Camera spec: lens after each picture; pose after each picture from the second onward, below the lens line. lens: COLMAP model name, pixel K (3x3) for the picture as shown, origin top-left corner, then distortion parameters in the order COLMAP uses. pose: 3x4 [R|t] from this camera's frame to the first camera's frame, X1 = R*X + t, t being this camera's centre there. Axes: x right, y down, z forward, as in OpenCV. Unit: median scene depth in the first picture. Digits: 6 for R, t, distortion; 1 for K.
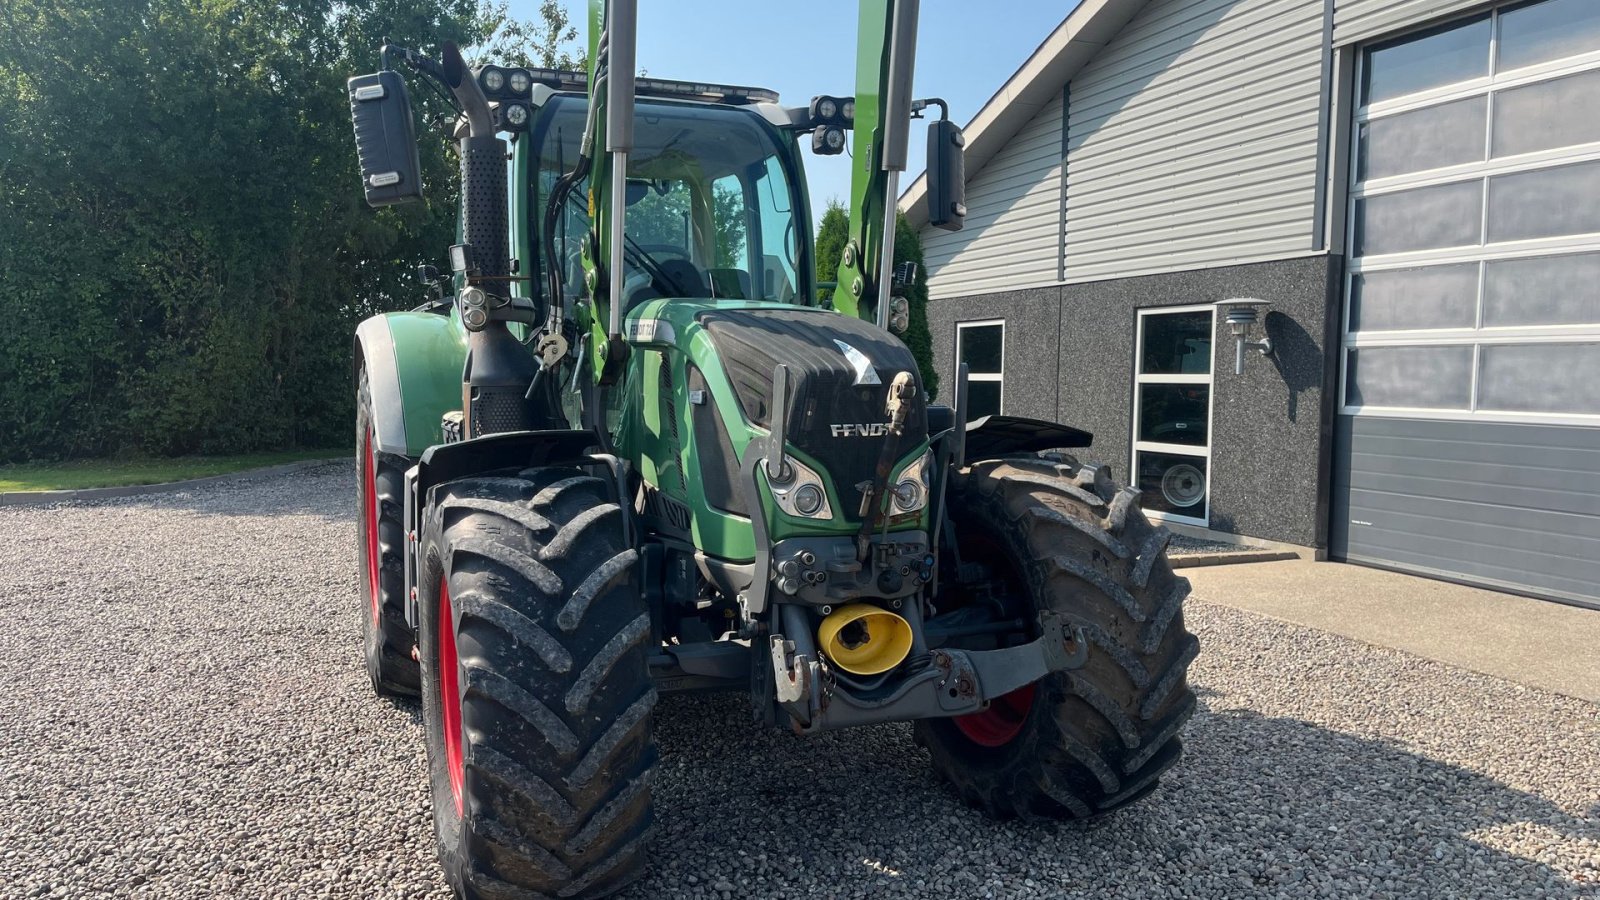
lens RADIAL K [[1211.9, 0, 789.4], [0, 1211.9, 461.8], [0, 0, 1]] dist [0.057704, -0.067633]
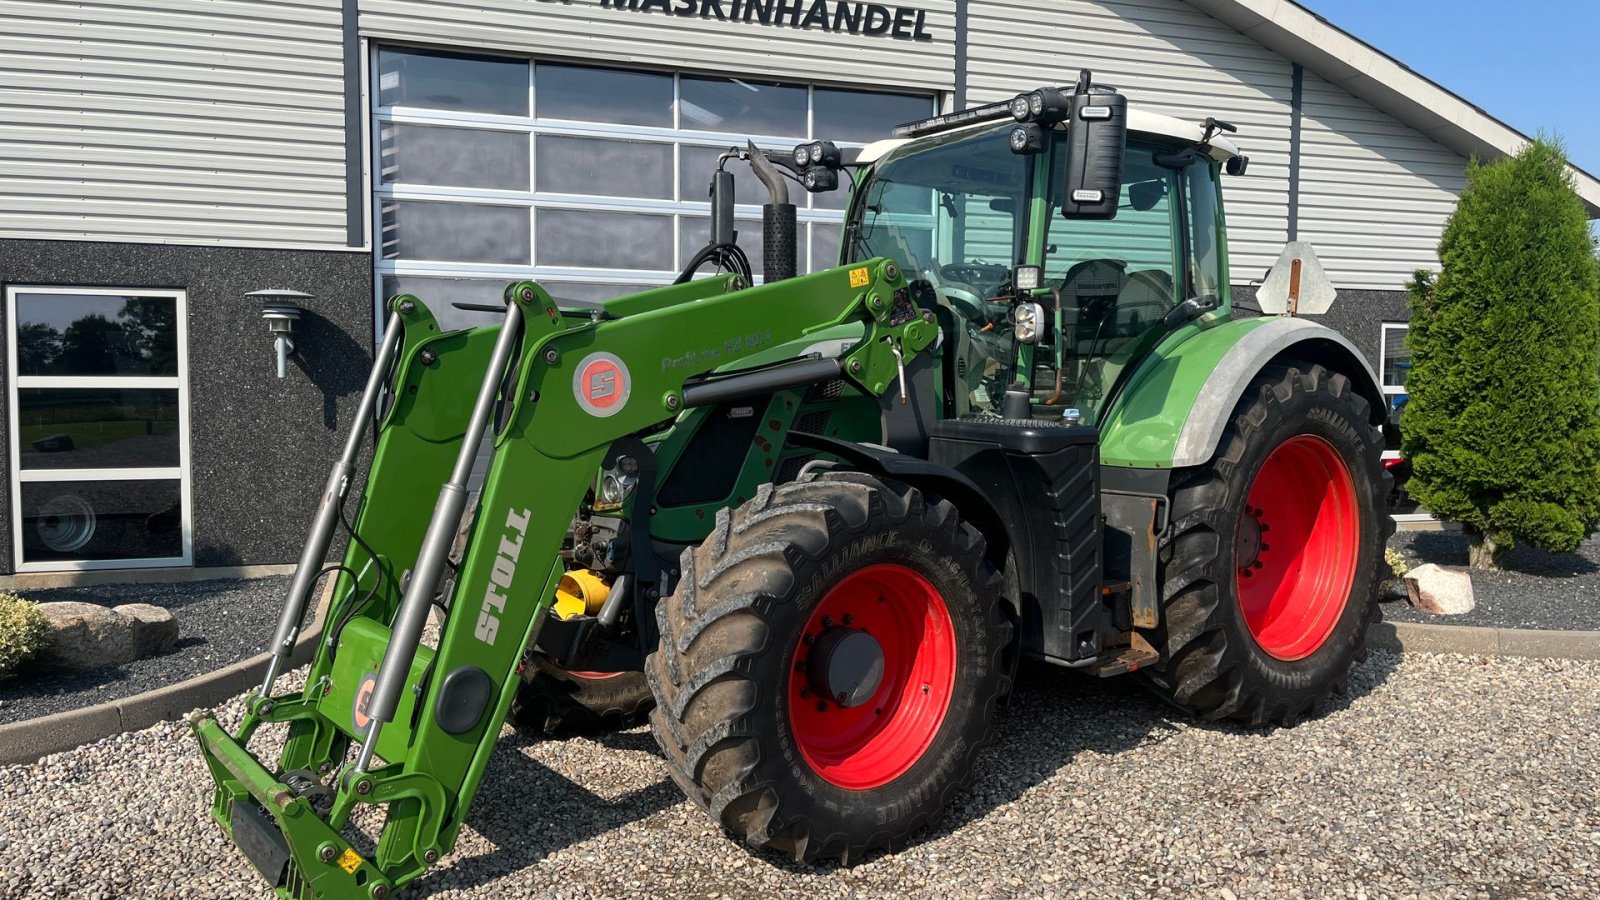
lens RADIAL K [[1211.9, 0, 804.8], [0, 1211.9, 454.4], [0, 0, 1]] dist [0.057704, -0.067633]
pose [[0.059317, -0.066381, 0.996030, -0.546132], [0.066271, 0.995847, 0.062422, -0.054514], [-0.996037, 0.062305, 0.063470, 0.669197]]
